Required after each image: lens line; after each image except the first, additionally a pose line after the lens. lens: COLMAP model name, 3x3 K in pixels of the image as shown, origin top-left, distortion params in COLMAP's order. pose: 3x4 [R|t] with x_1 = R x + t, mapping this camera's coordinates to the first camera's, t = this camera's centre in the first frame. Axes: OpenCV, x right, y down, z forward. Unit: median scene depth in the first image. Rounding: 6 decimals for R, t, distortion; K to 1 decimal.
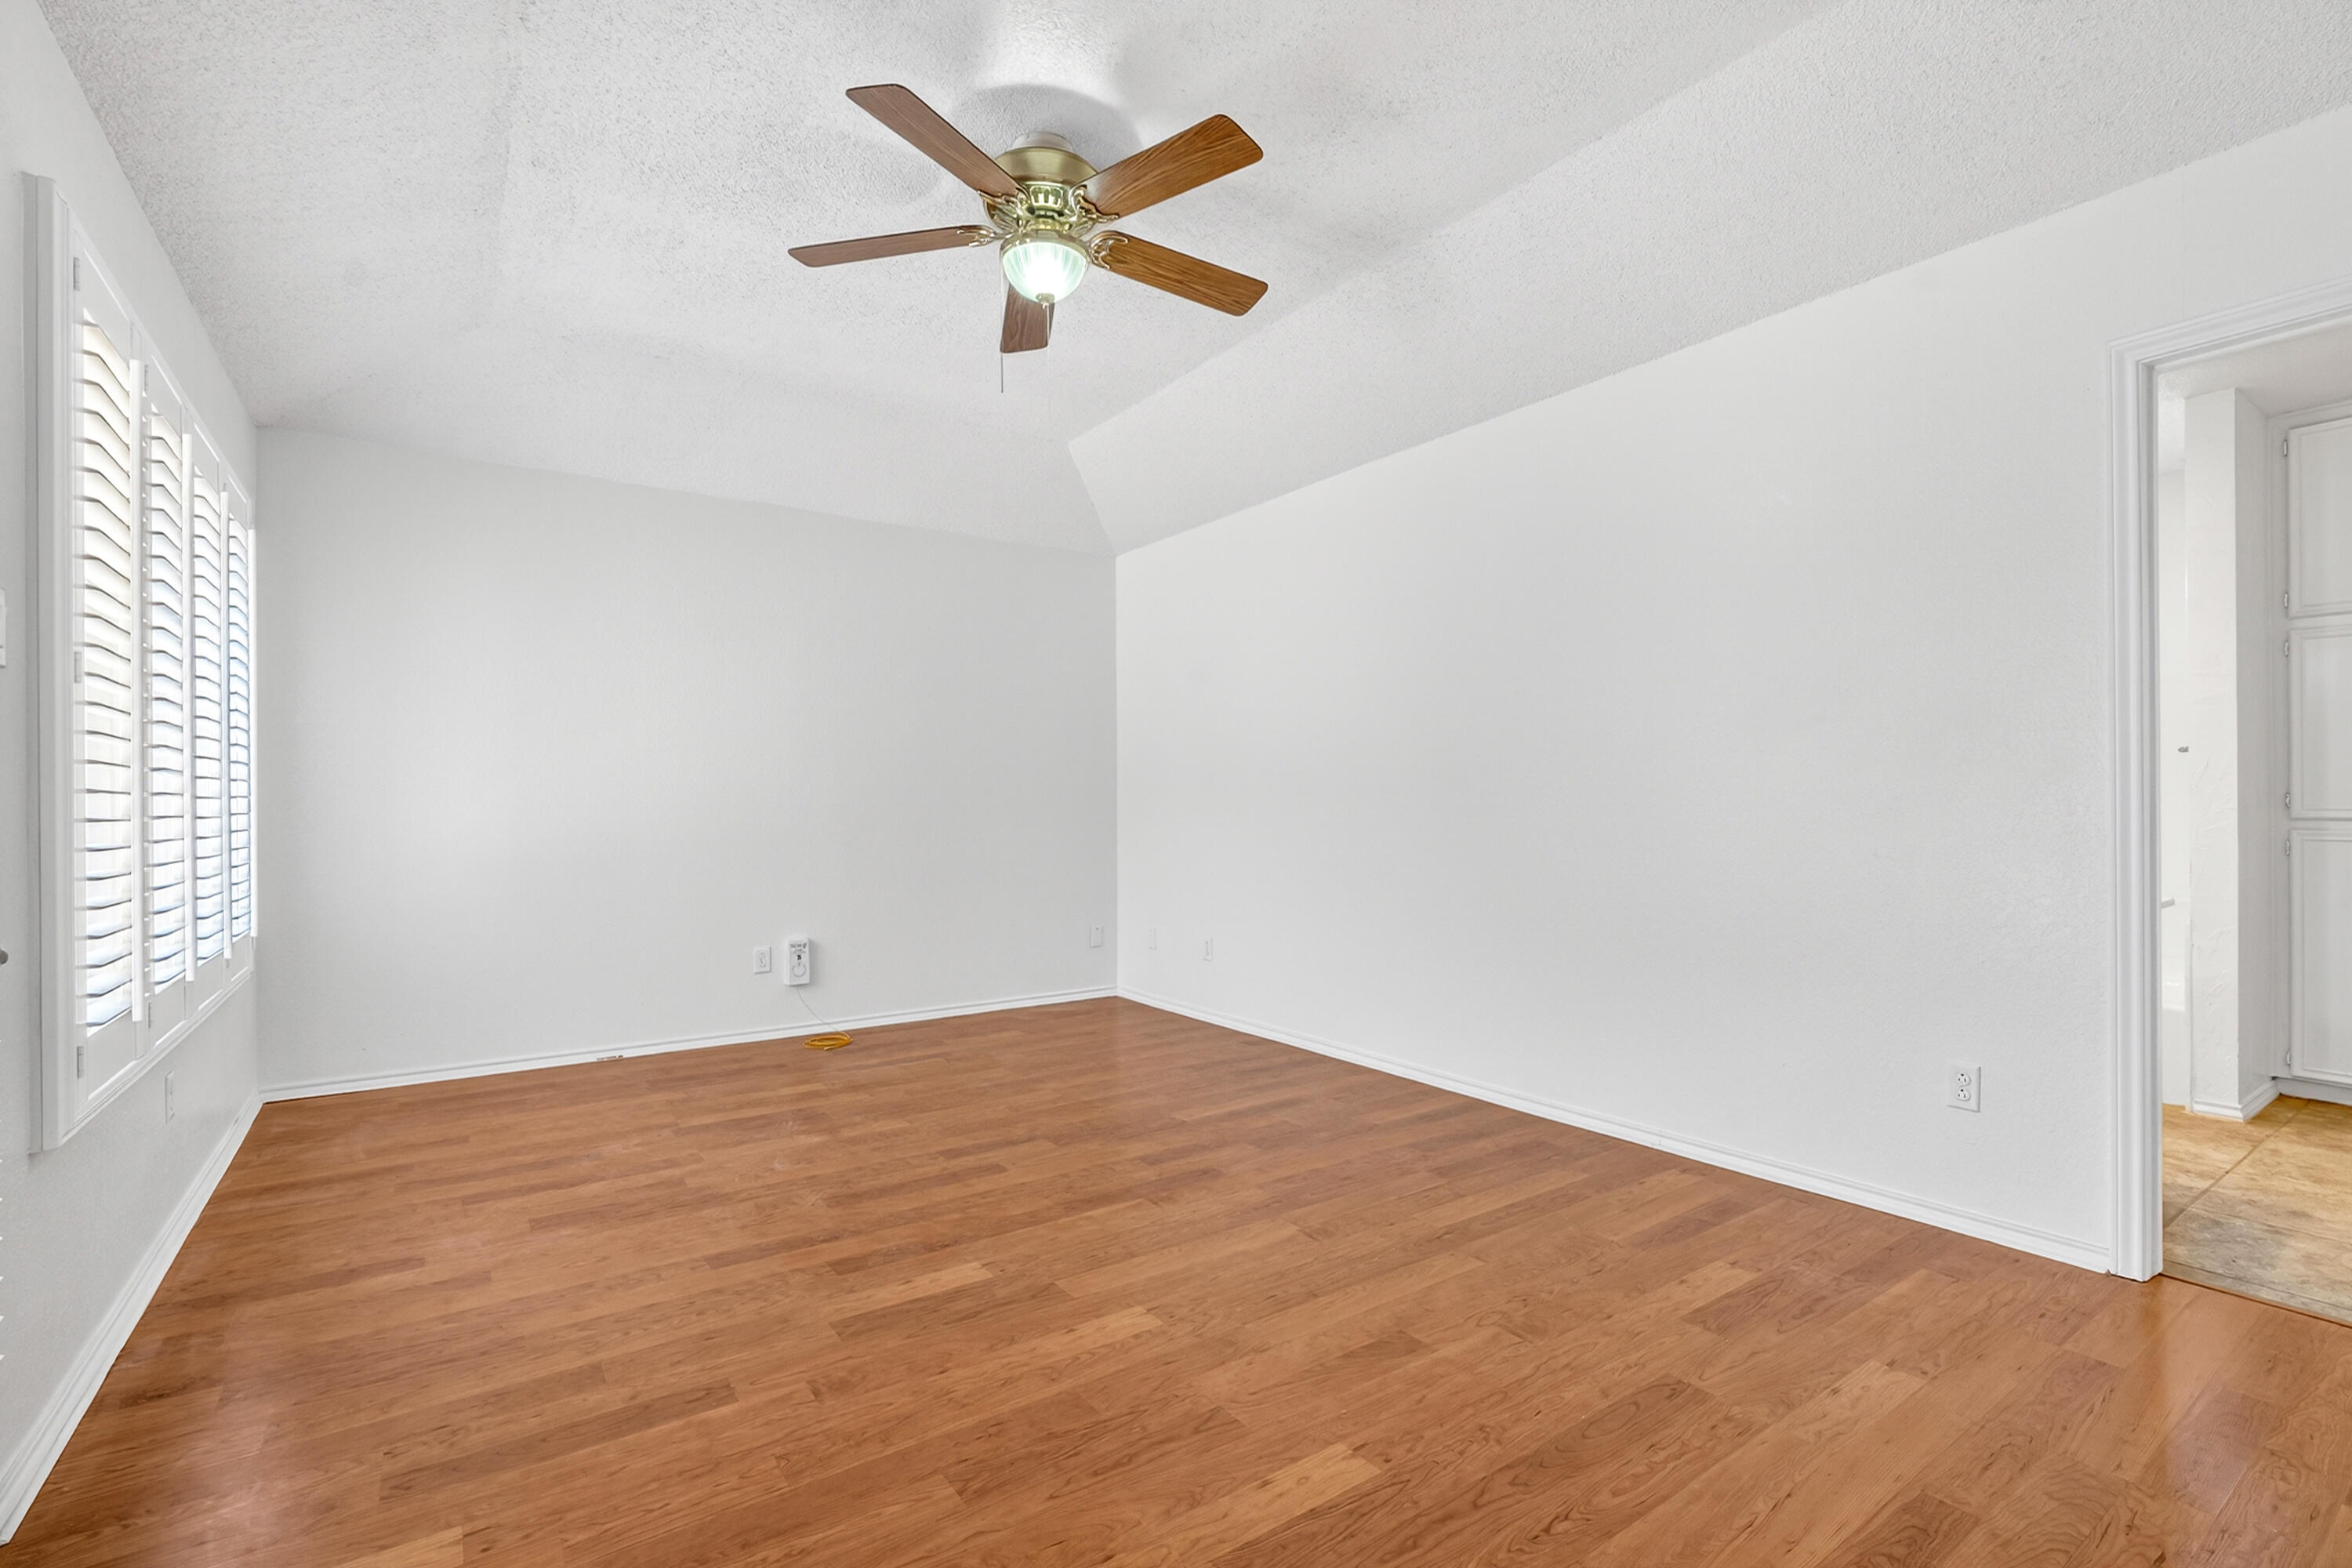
lens RADIAL K [[1063.1, 0, 1186.1], [0, 1063.1, 799.9], [0, 0, 1]] dist [-0.013094, 0.000462]
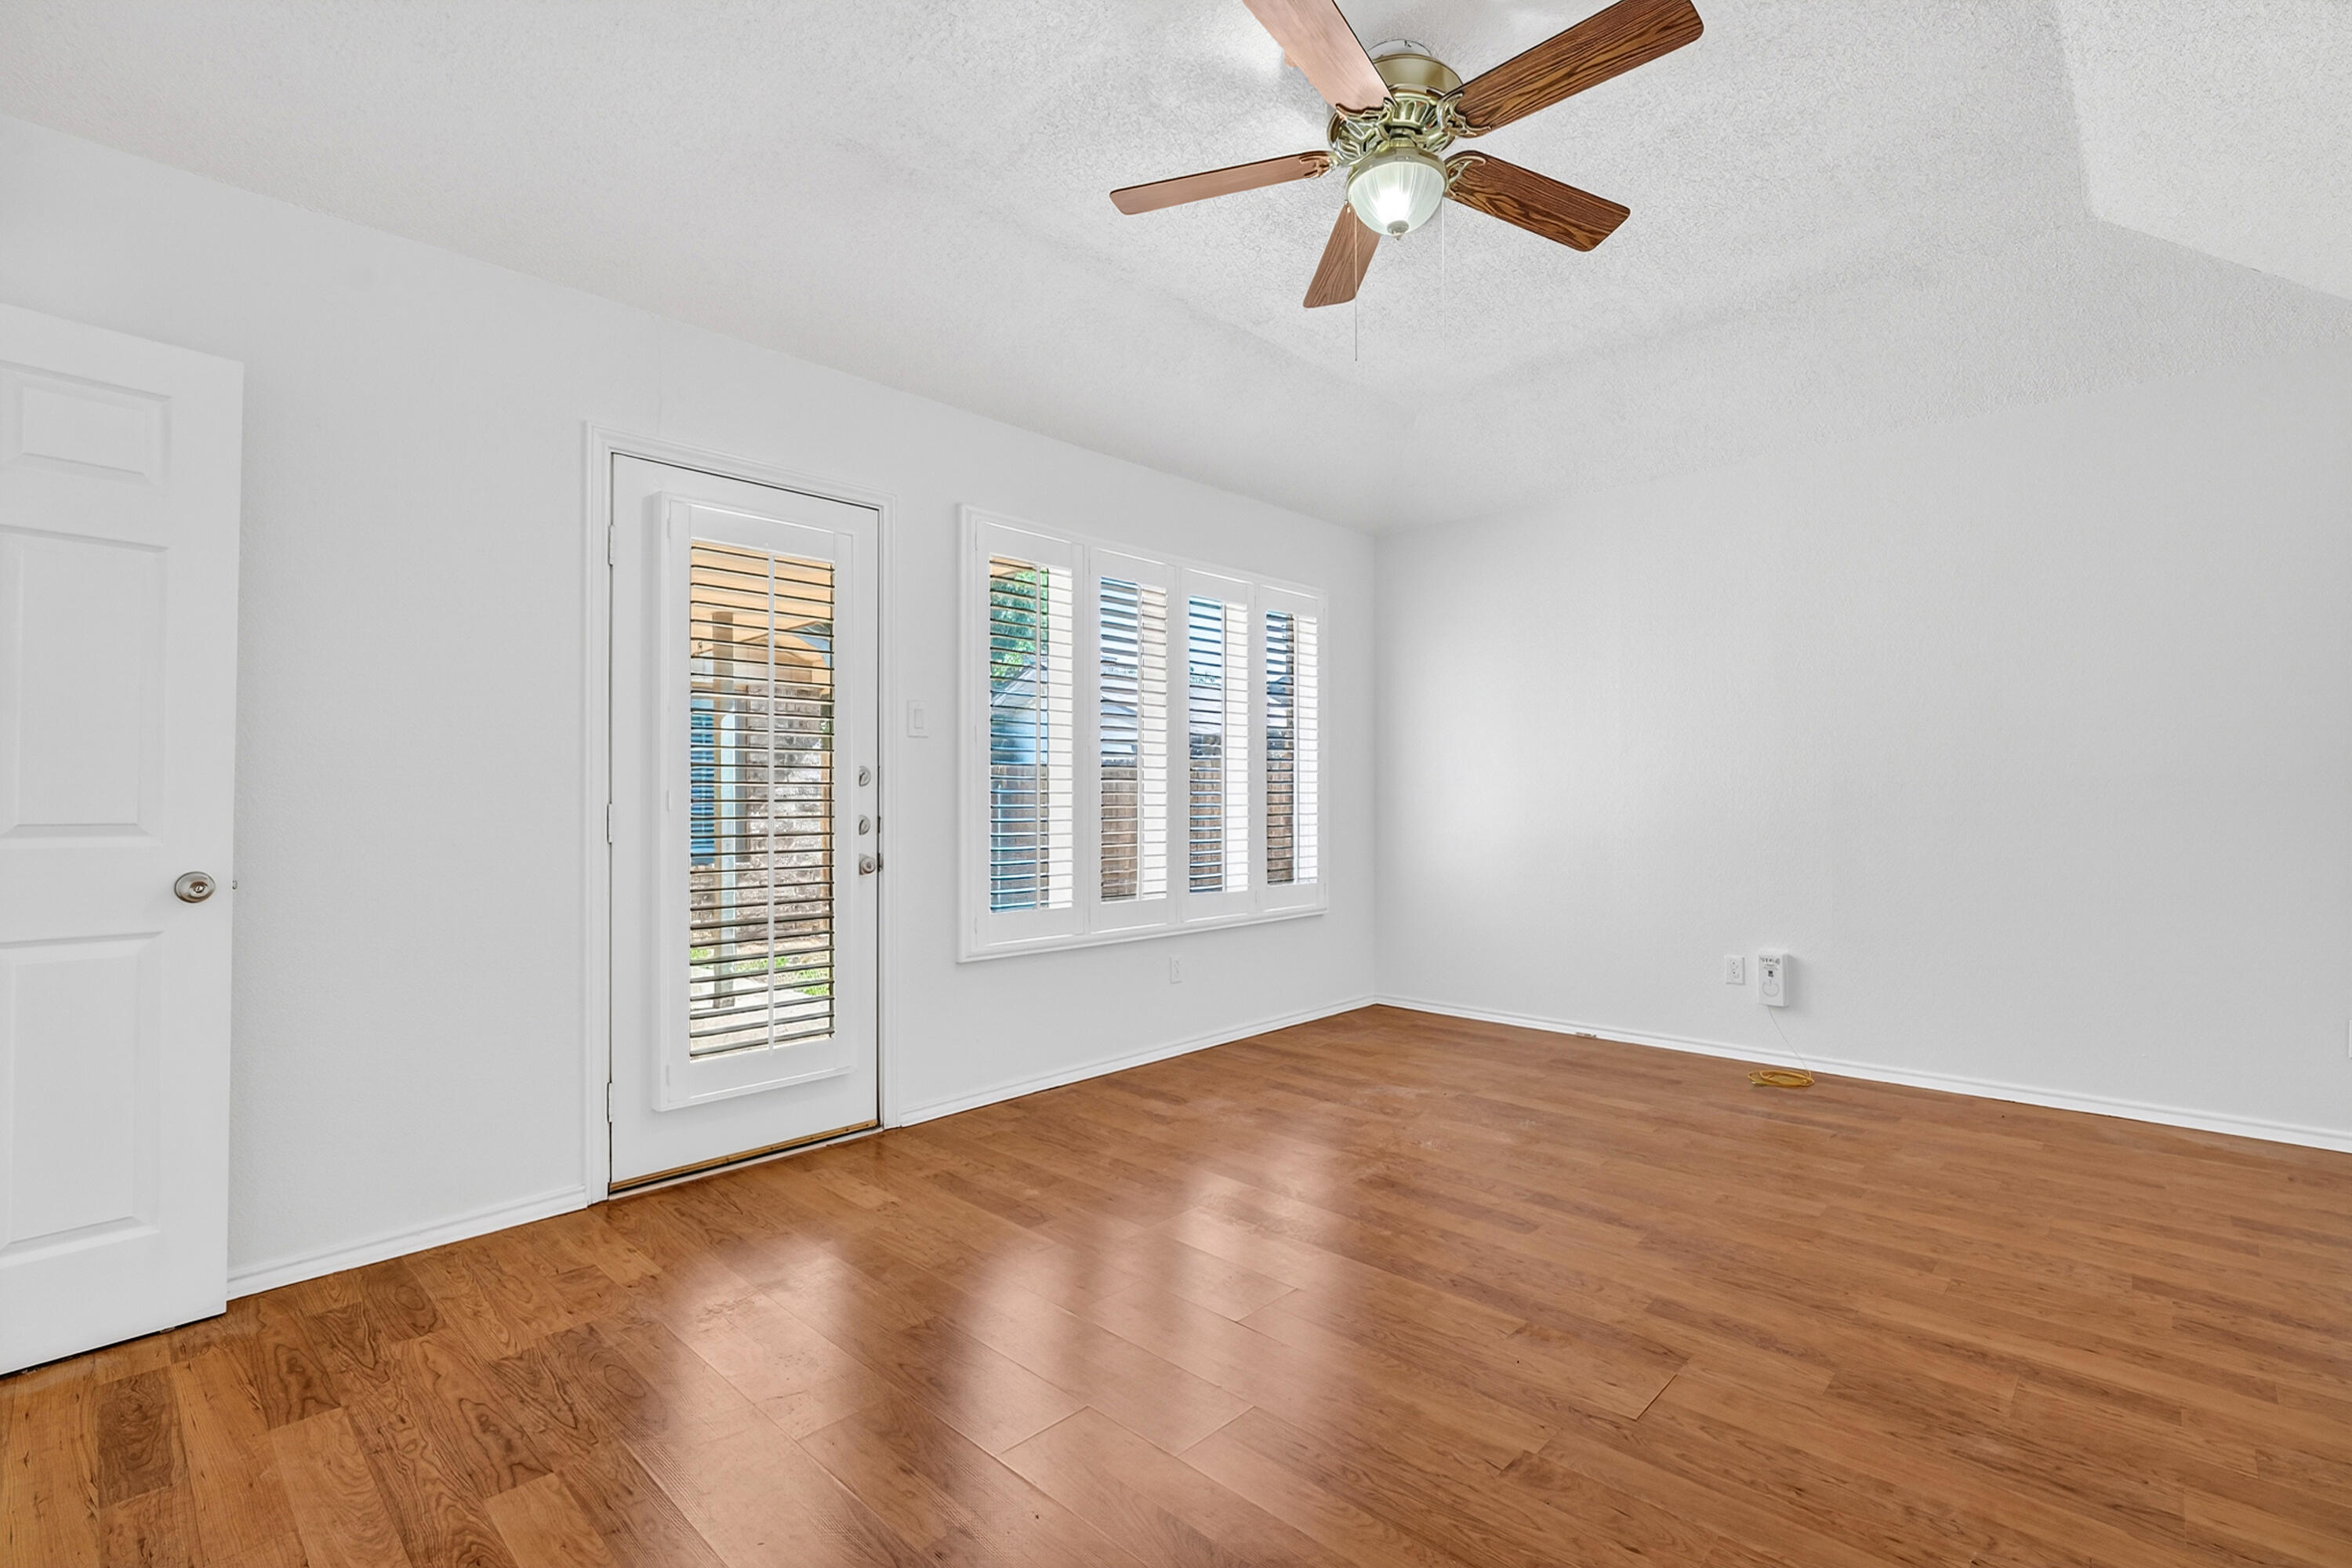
lens RADIAL K [[1063.1, 0, 1187.5], [0, 1063.1, 788.9], [0, 0, 1]] dist [-0.013094, 0.000462]
pose [[0.187548, -0.004389, -0.982246, 0.594522], [0.007371, 0.999968, -0.003061, -0.004581], [0.982228, -0.006666, 0.187575, 0.561100]]
